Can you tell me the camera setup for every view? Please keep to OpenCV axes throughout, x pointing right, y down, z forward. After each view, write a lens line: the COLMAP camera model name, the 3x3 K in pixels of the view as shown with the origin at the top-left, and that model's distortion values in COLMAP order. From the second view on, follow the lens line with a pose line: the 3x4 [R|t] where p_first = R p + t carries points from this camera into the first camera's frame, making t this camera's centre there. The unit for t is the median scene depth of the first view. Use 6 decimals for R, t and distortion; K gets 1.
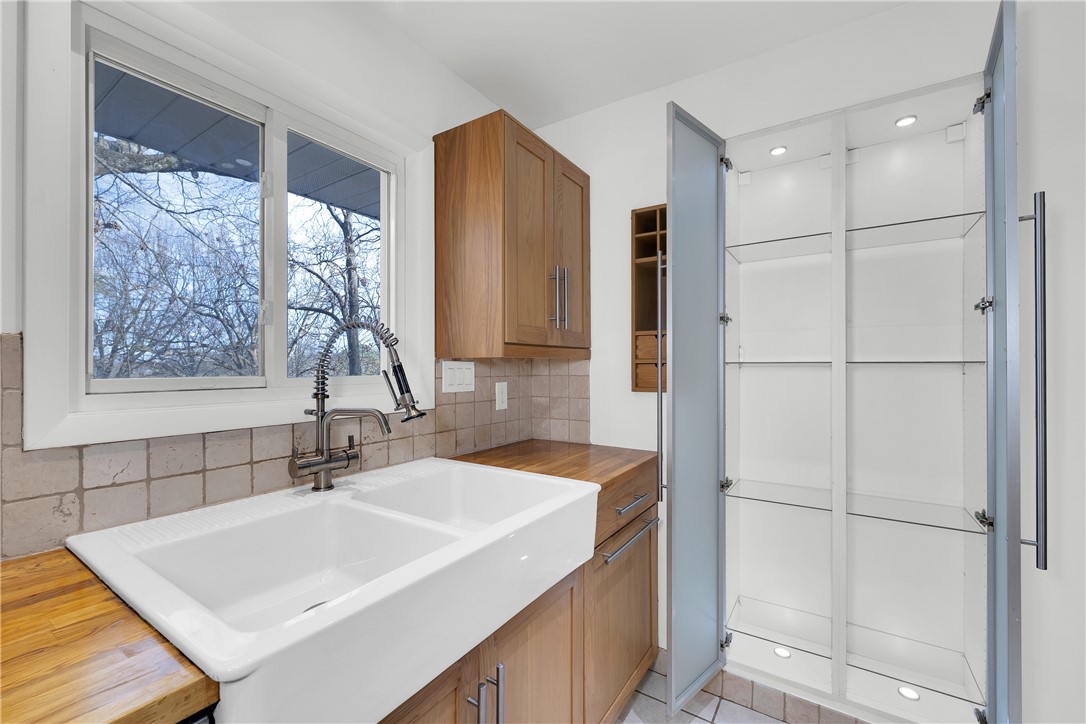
lens RADIAL K [[447.6, 0, 518.0], [0, 447.6, 361.1], [0, 0, 1]] dist [0.001162, -0.001228]
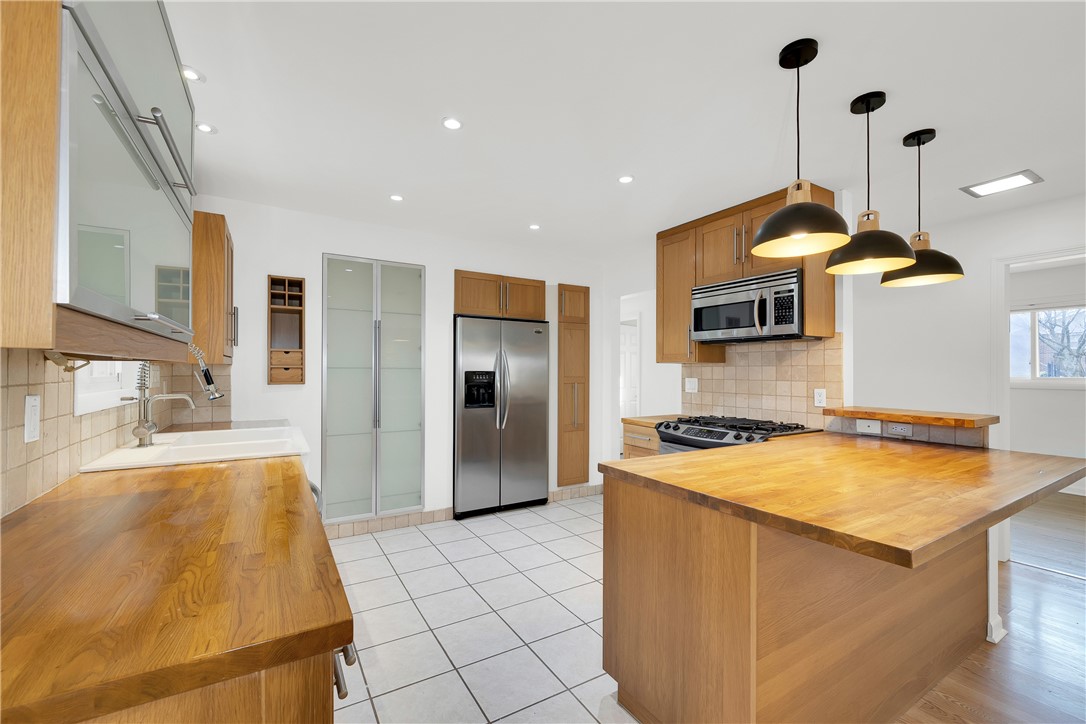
lens RADIAL K [[447.6, 0, 553.6], [0, 447.6, 369.5], [0, 0, 1]] dist [0.001162, -0.001228]
pose [[0.384754, 0.002996, 0.923014, -0.985140], [-0.012864, 0.999915, 0.002117, -0.006171], [-0.922930, -0.012688, 0.384760, -0.687088]]
